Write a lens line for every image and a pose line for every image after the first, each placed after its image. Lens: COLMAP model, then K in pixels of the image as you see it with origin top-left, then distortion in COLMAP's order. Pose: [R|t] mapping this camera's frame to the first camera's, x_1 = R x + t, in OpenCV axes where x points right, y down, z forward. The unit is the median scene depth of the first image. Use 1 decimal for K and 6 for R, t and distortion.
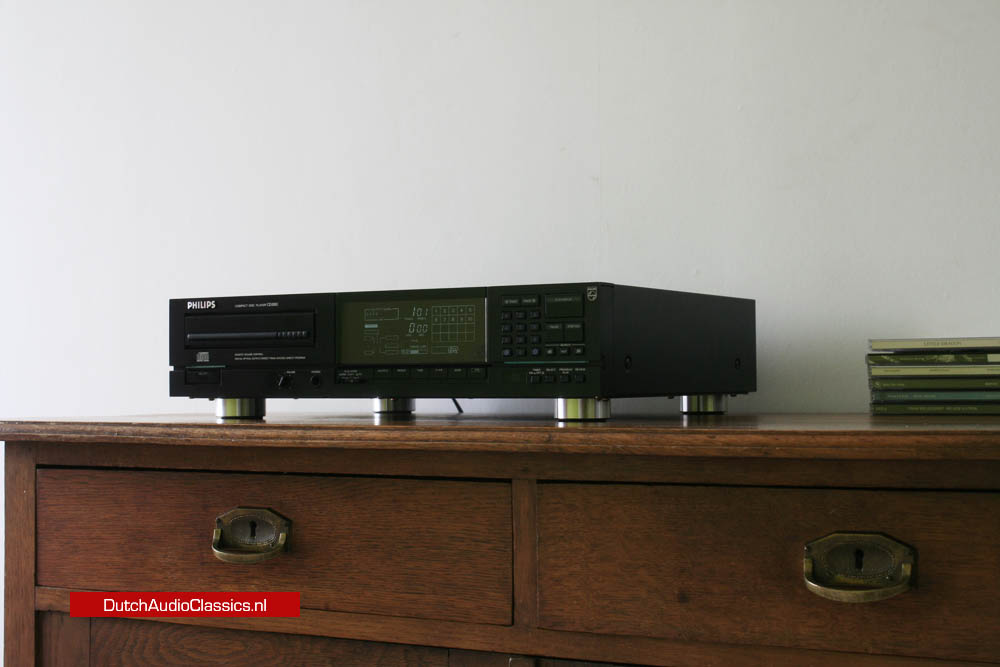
lens RADIAL K [[1643.6, 0, 500.0], [0, 1643.6, 333.5], [0, 0, 1]] dist [0.005103, 0.043529]
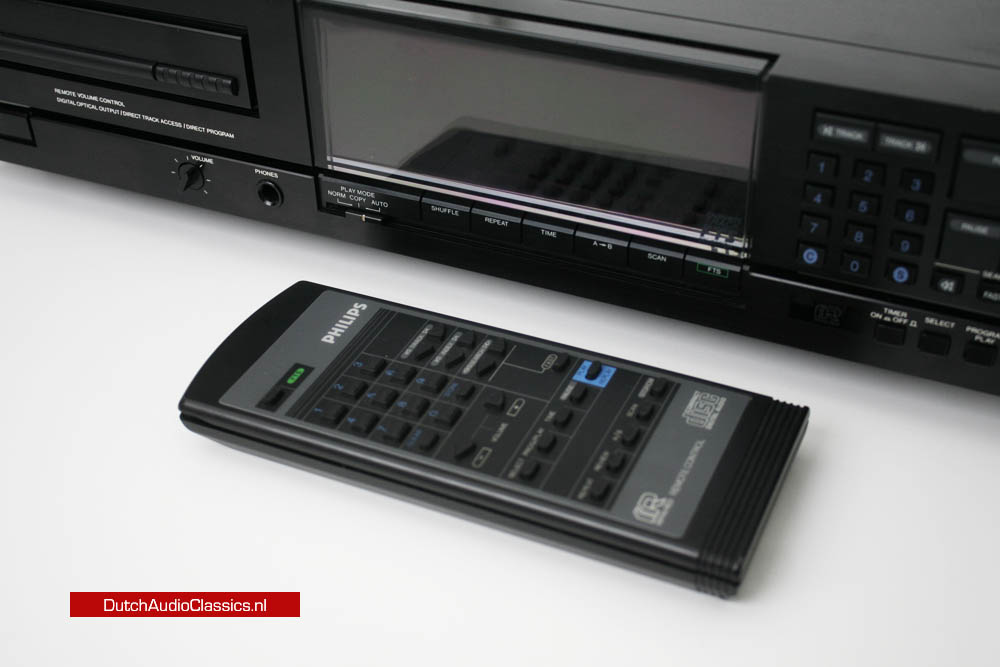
lens RADIAL K [[1358.5, 0, 500.0], [0, 1358.5, 333.5], [0, 0, 1]] dist [-0.057579, 0.059426]
pose [[0.995820, -0.064910, 0.064259, -0.085401], [0.011532, 0.787256, 0.616518, -0.161567], [-0.090607, -0.613200, 0.784714, 0.768945]]
